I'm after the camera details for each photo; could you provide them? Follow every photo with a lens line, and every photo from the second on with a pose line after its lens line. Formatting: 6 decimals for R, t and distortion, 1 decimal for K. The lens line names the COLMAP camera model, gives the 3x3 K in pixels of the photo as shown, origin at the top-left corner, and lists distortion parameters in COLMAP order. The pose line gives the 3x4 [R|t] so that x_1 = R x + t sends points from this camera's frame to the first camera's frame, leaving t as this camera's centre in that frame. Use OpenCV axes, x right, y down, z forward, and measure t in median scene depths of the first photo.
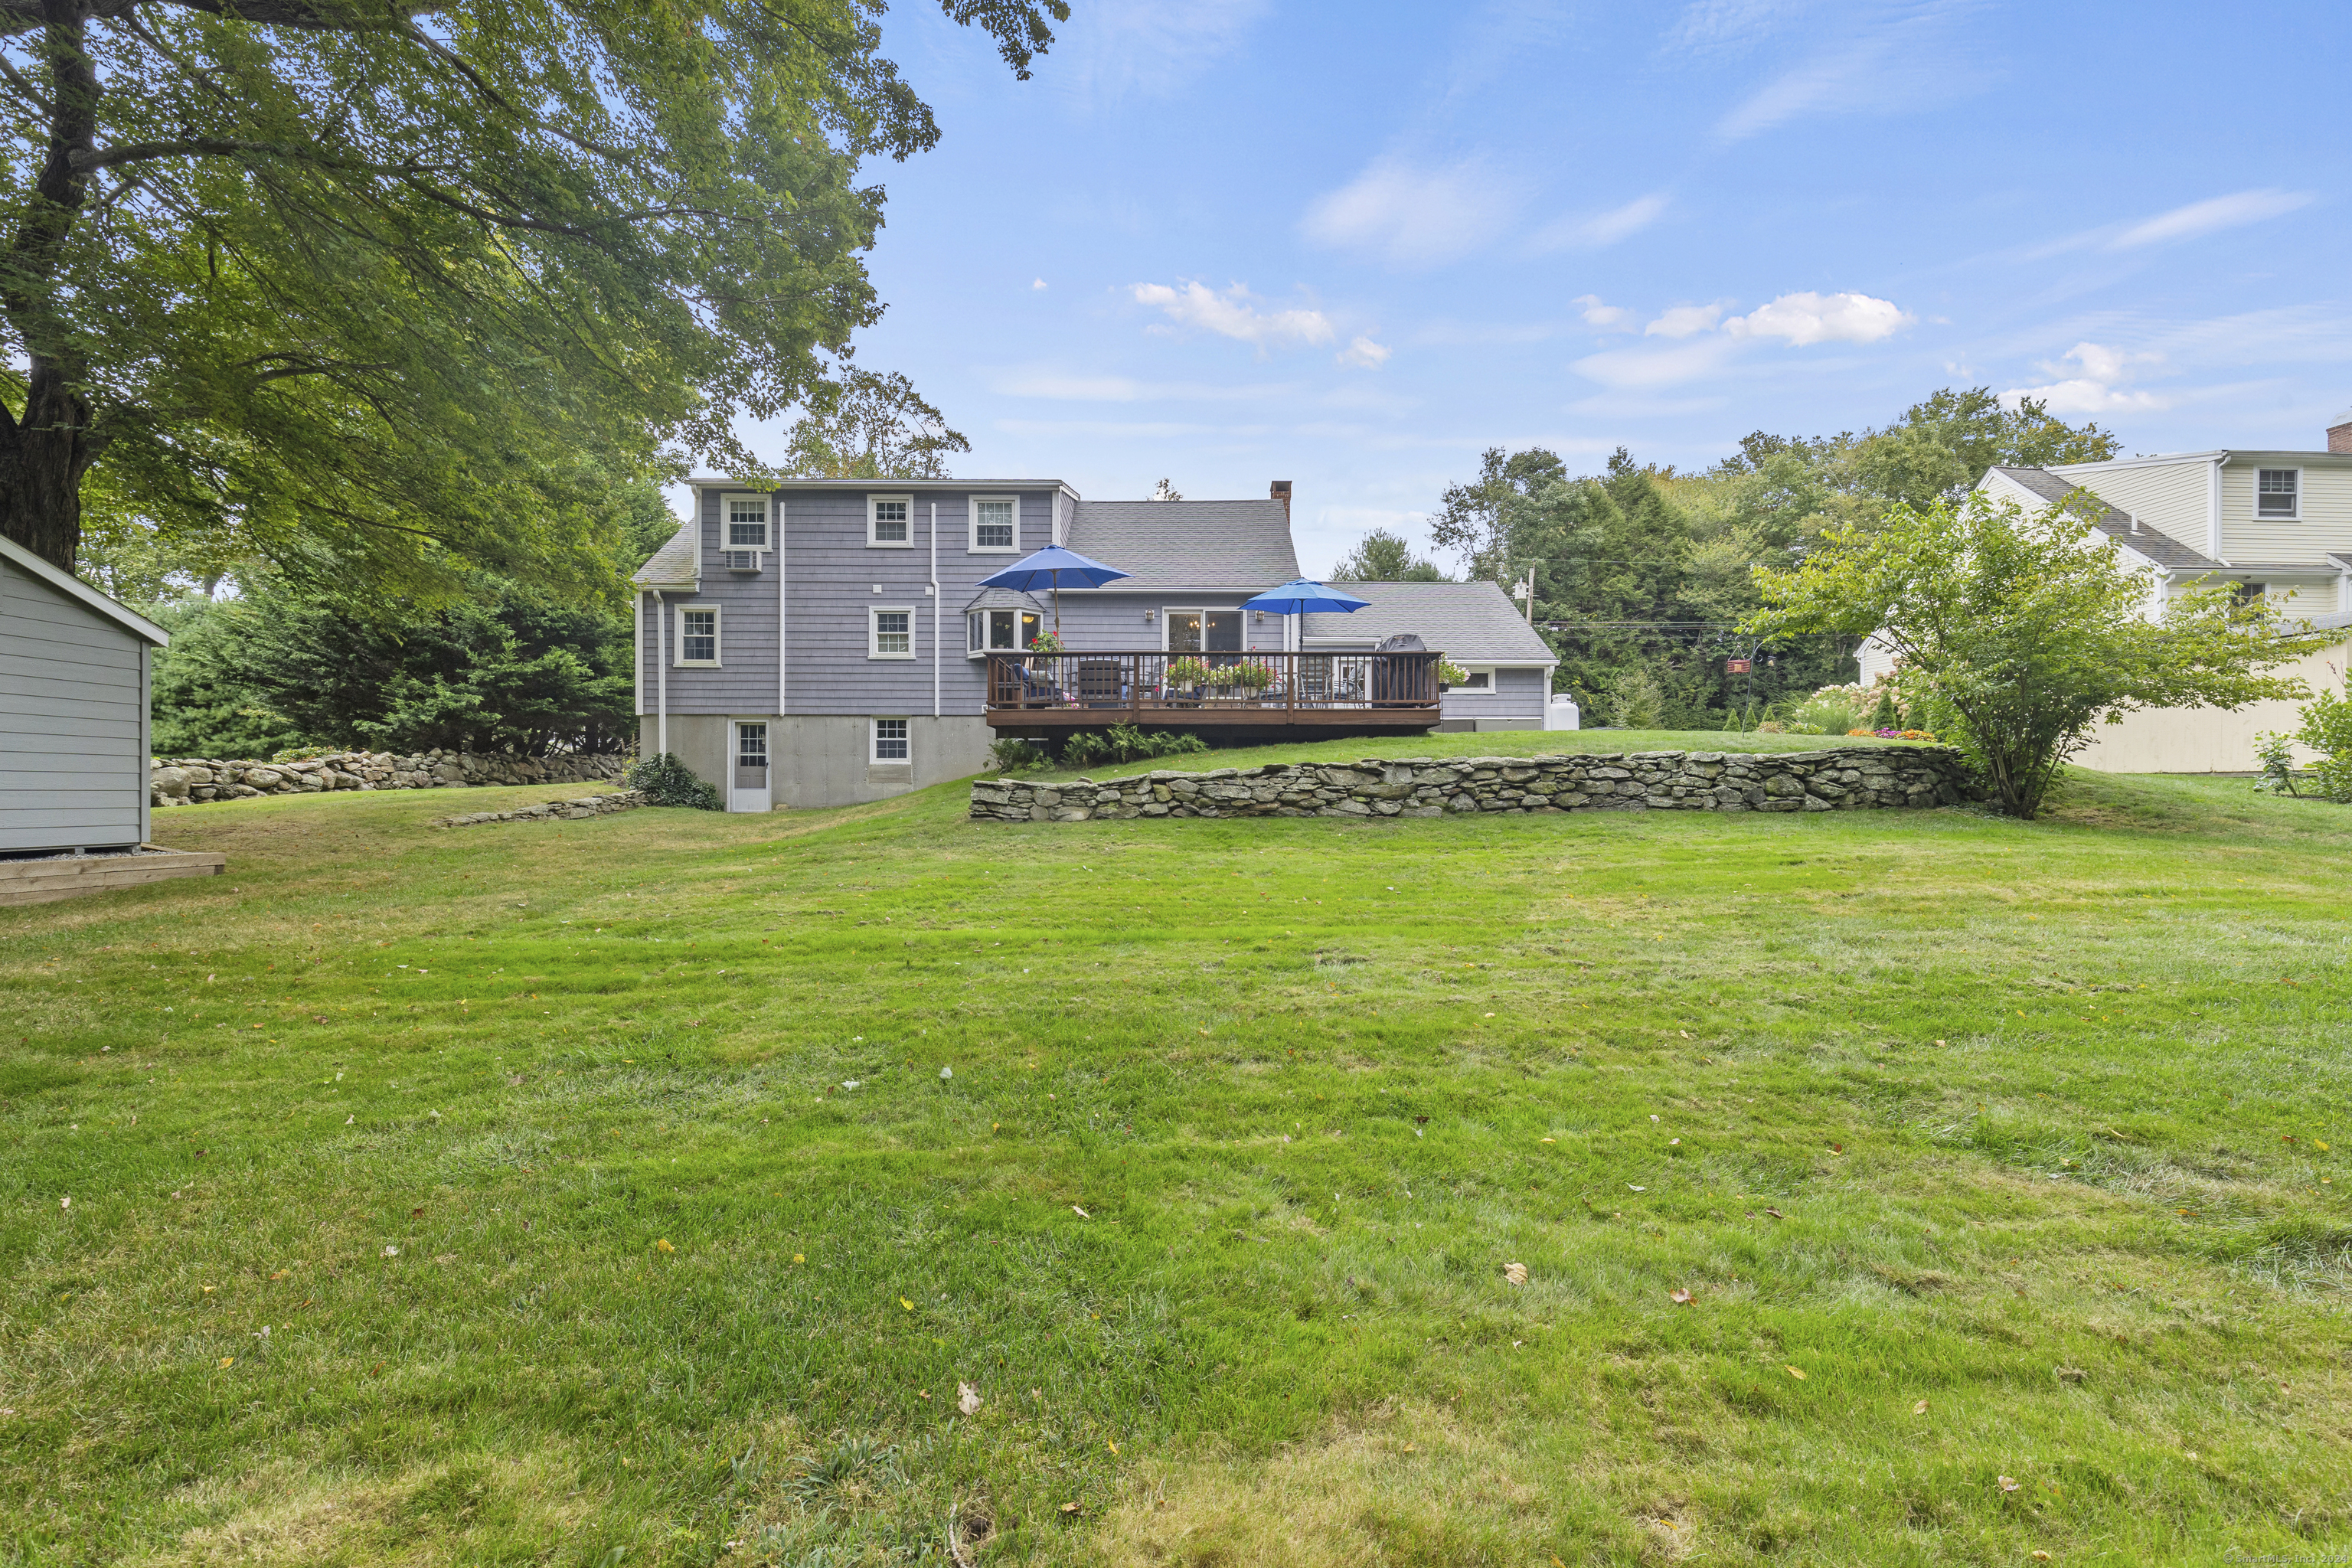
lens RADIAL K [[1058.8, 0, 1177.8], [0, 1058.8, 792.8], [0, 0, 1]] dist [0.013007, -0.003158]
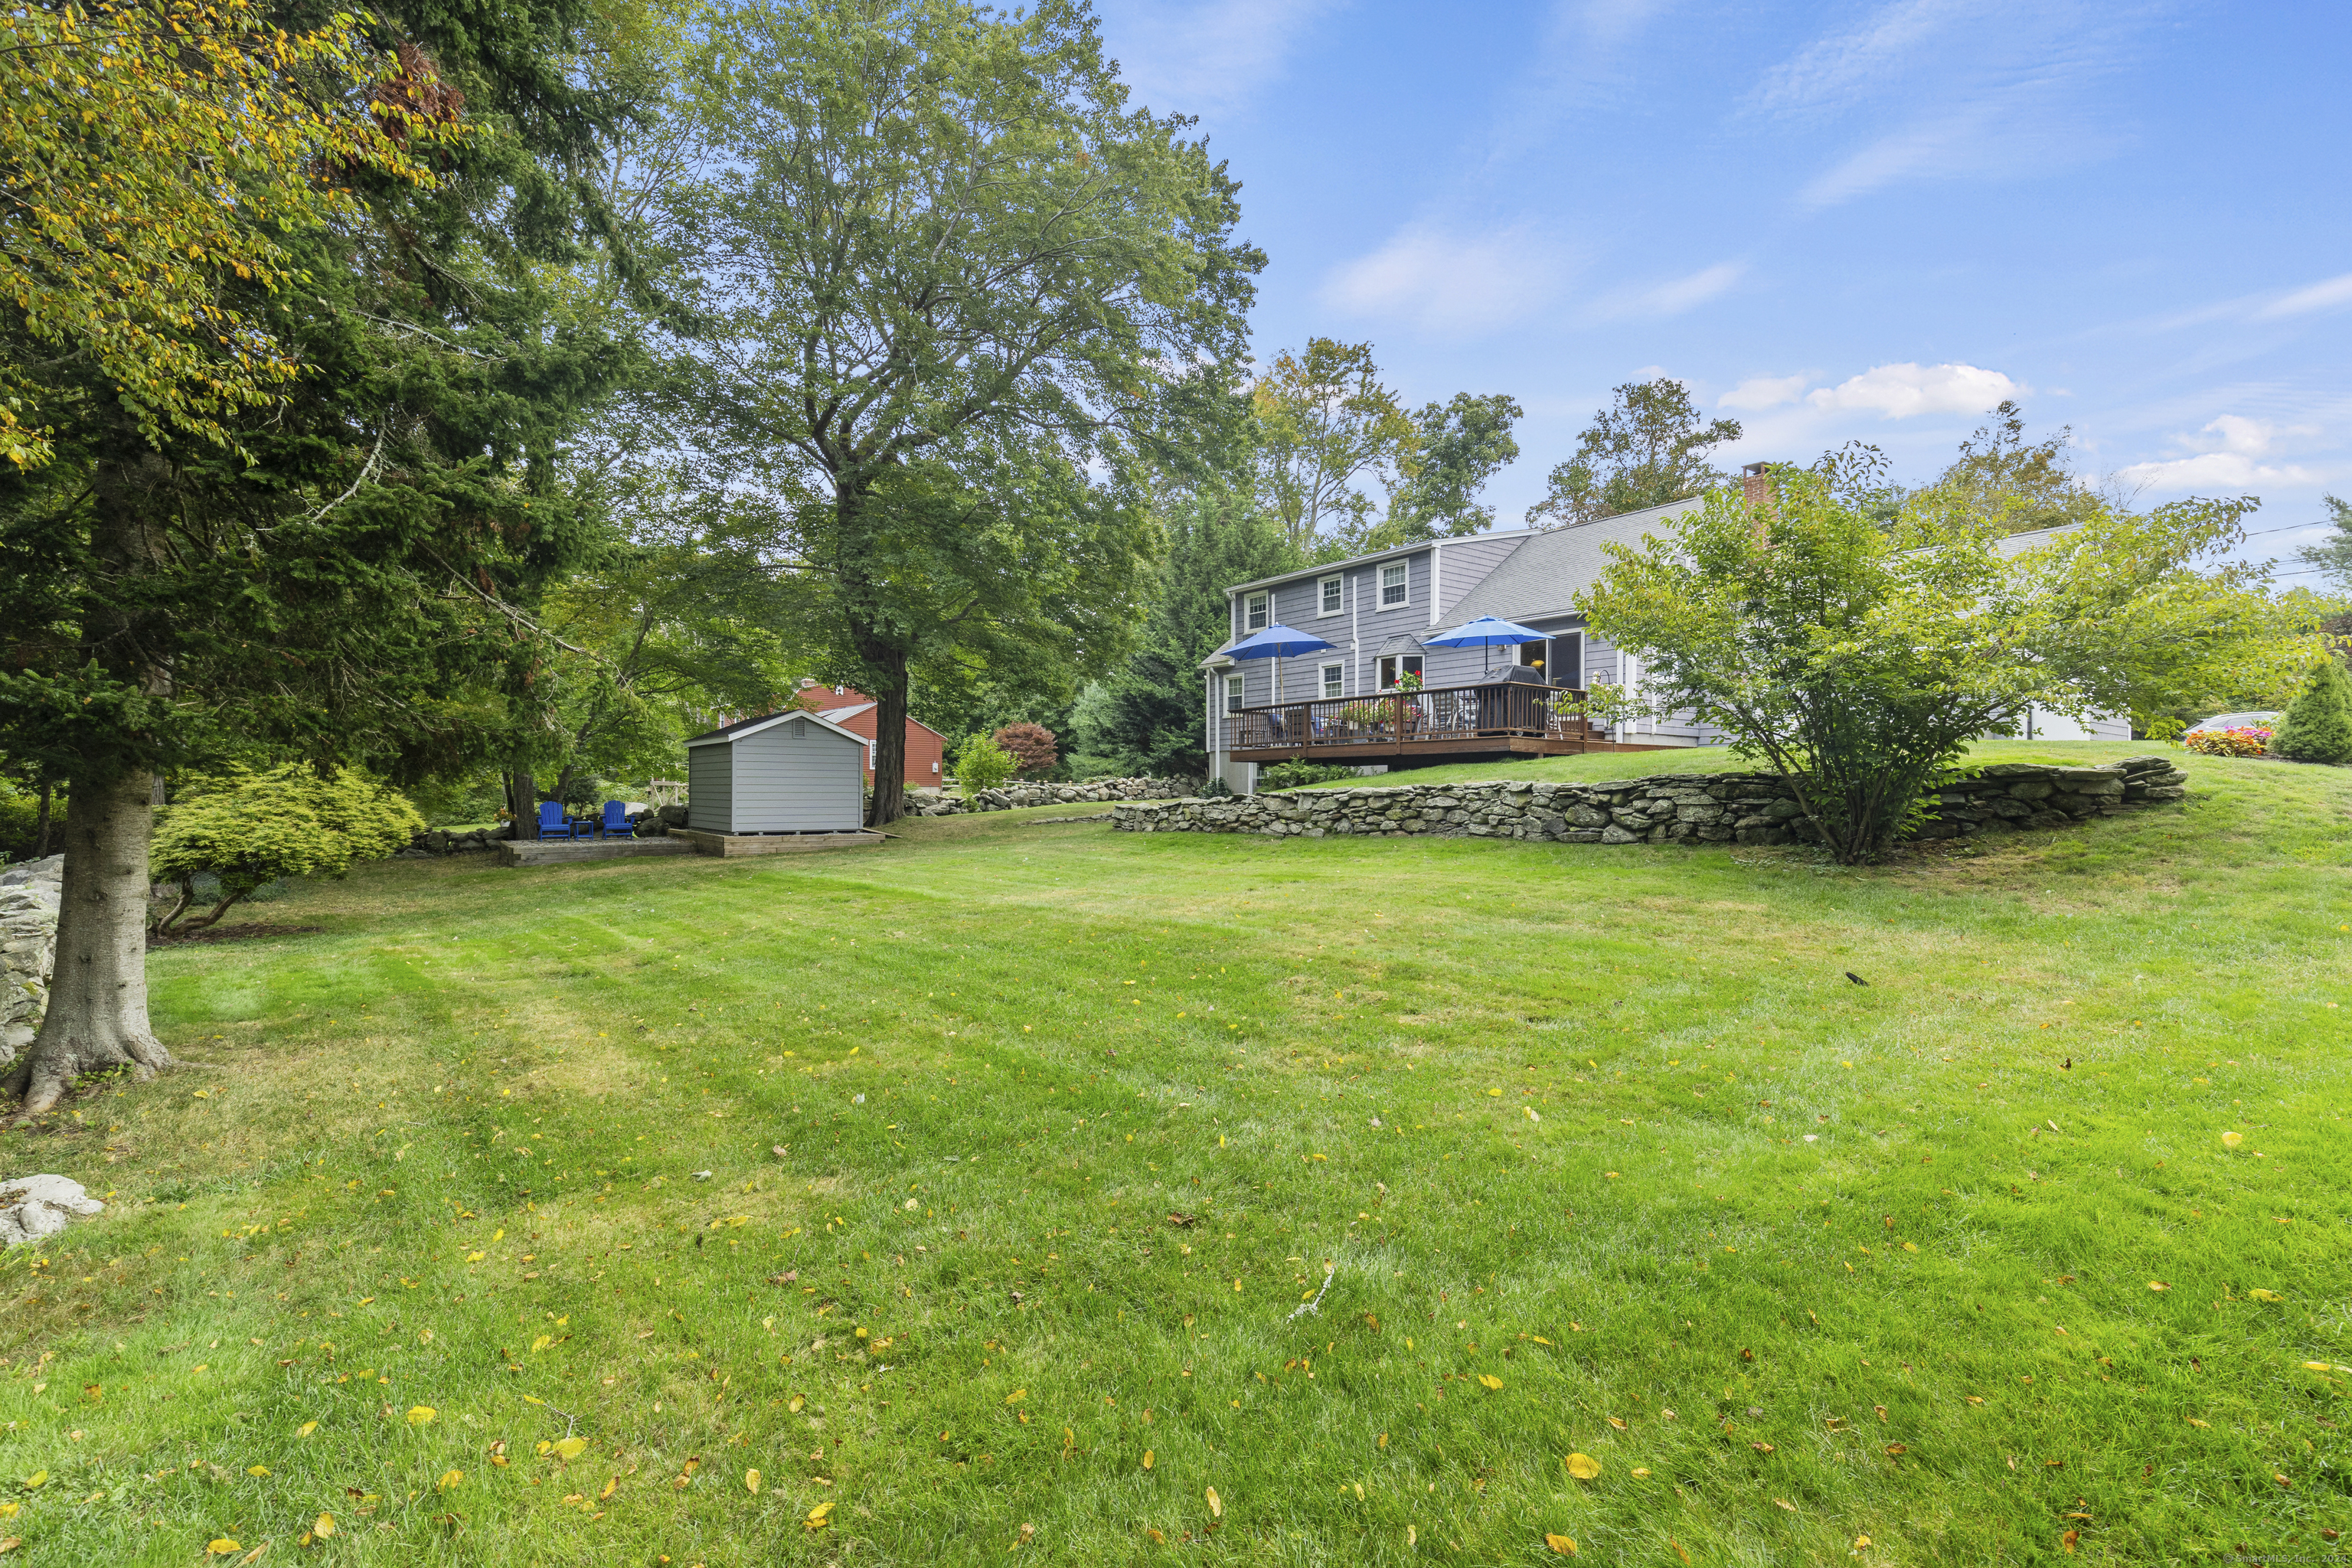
lens RADIAL K [[1058.8, 0, 1193.6], [0, 1058.8, 784.9], [0, 0, 1]] dist [0.013007, -0.003158]
pose [[0.611018, -0.006601, -0.791589, 1.109854], [0.003064, 0.999977, -0.005974, -0.030162], [0.791611, 0.001225, 0.611024, 0.129550]]
